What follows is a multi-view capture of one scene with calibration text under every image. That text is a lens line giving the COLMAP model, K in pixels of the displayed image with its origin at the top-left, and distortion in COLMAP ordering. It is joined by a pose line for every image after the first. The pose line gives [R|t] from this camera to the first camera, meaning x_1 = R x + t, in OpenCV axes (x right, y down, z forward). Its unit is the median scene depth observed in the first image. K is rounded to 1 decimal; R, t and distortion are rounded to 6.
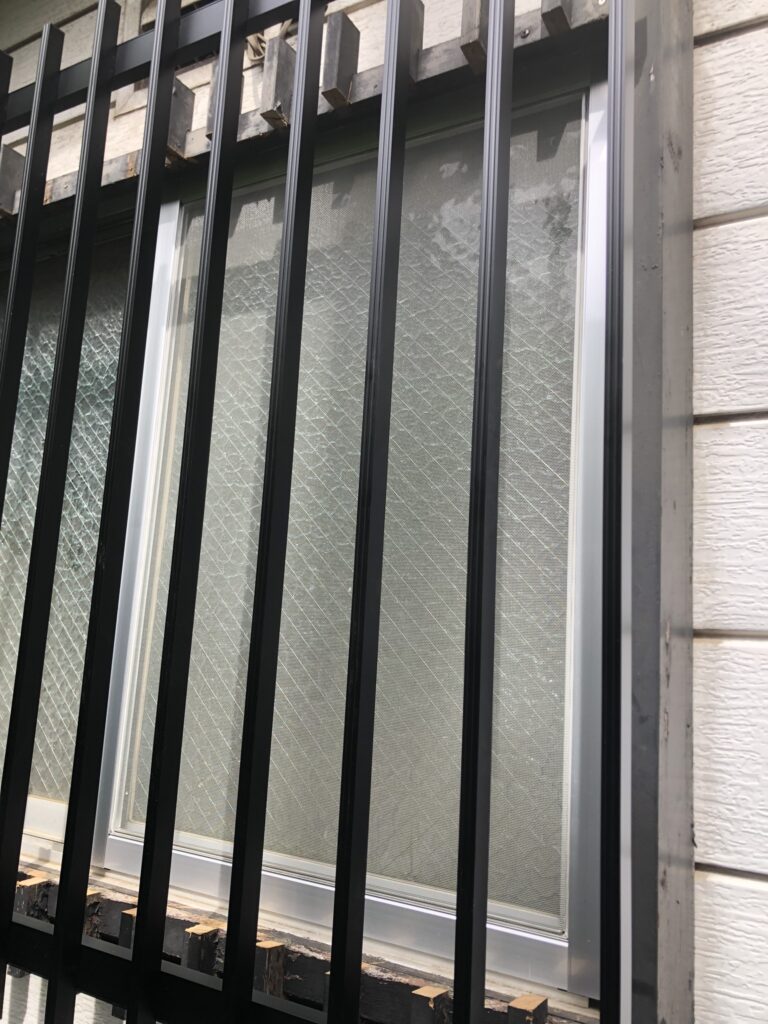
lens RADIAL K [[854.2, 0, 378.3], [0, 854.2, 506.0], [0, 0, 1]] dist [0.010725, -0.001063]
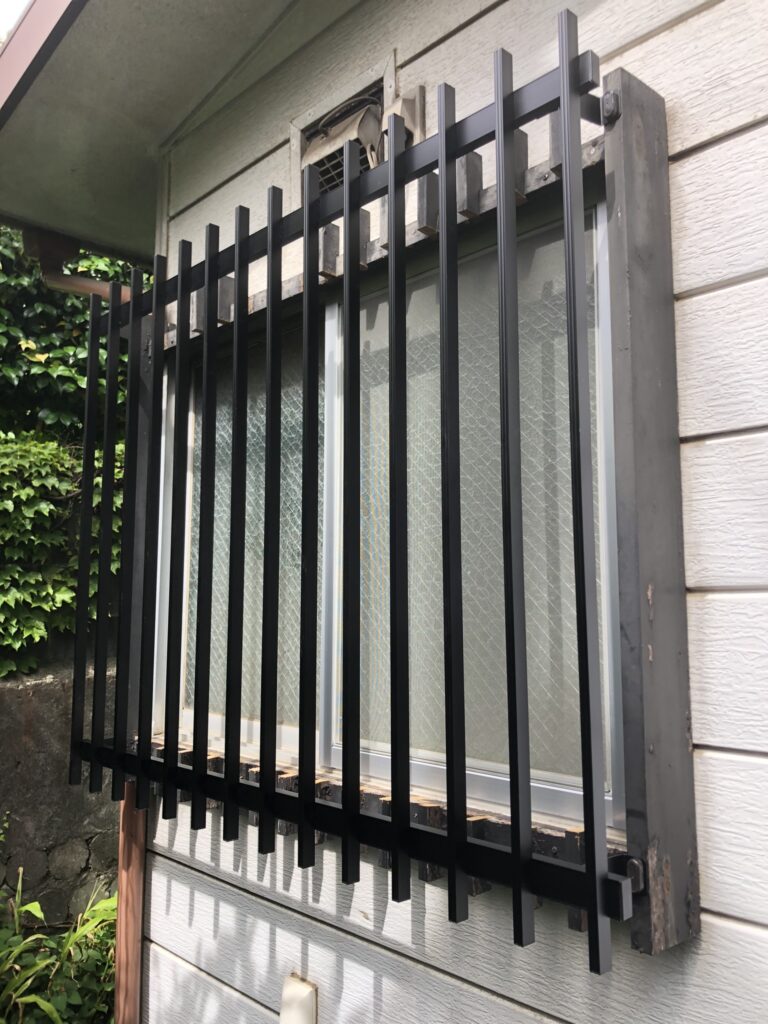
lens RADIAL K [[854.2, 0, 386.4], [0, 854.2, 516.0], [0, 0, 1]] dist [0.010725, -0.001063]
pose [[0.961347, -0.086245, -0.261484, 0.262425], [0.099712, 0.994265, 0.038655, -0.082160], [0.256651, -0.063234, 0.964433, -0.509211]]
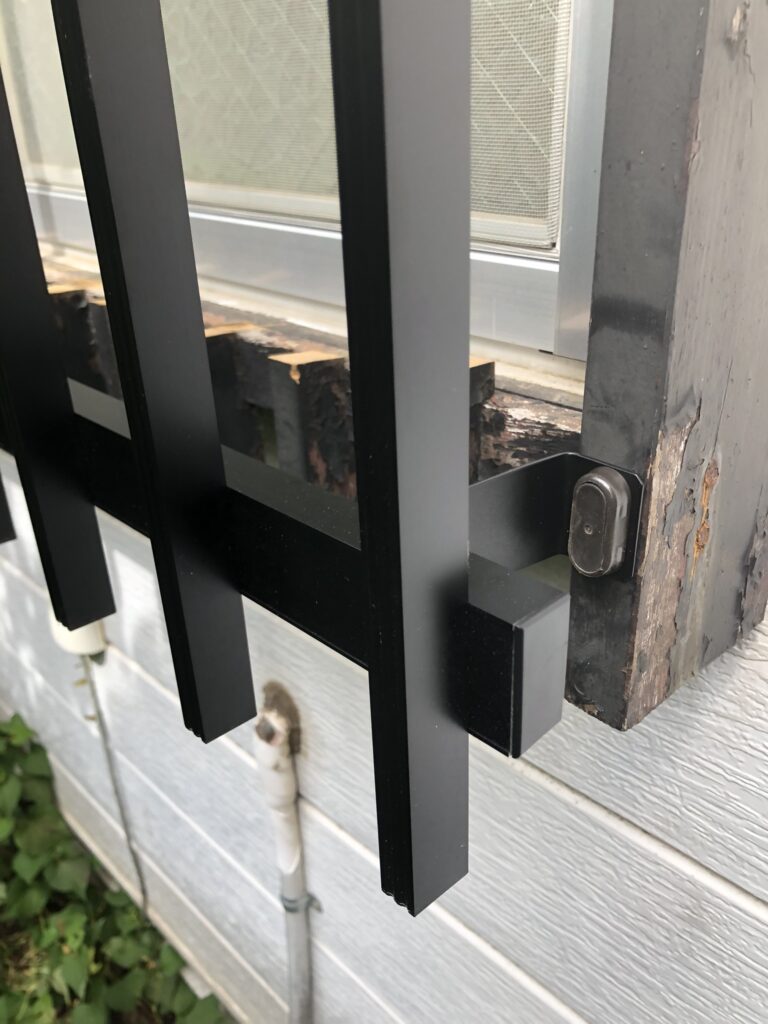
lens RADIAL K [[854.2, 0, 388.3], [0, 854.2, 514.5], [0, 0, 1]] dist [0.010725, -0.001063]
pose [[0.963817, 0.036715, -0.264025, 0.248558], [0.126477, 0.808897, 0.574186, 0.316013], [0.234650, -0.586803, 0.774985, 0.489524]]
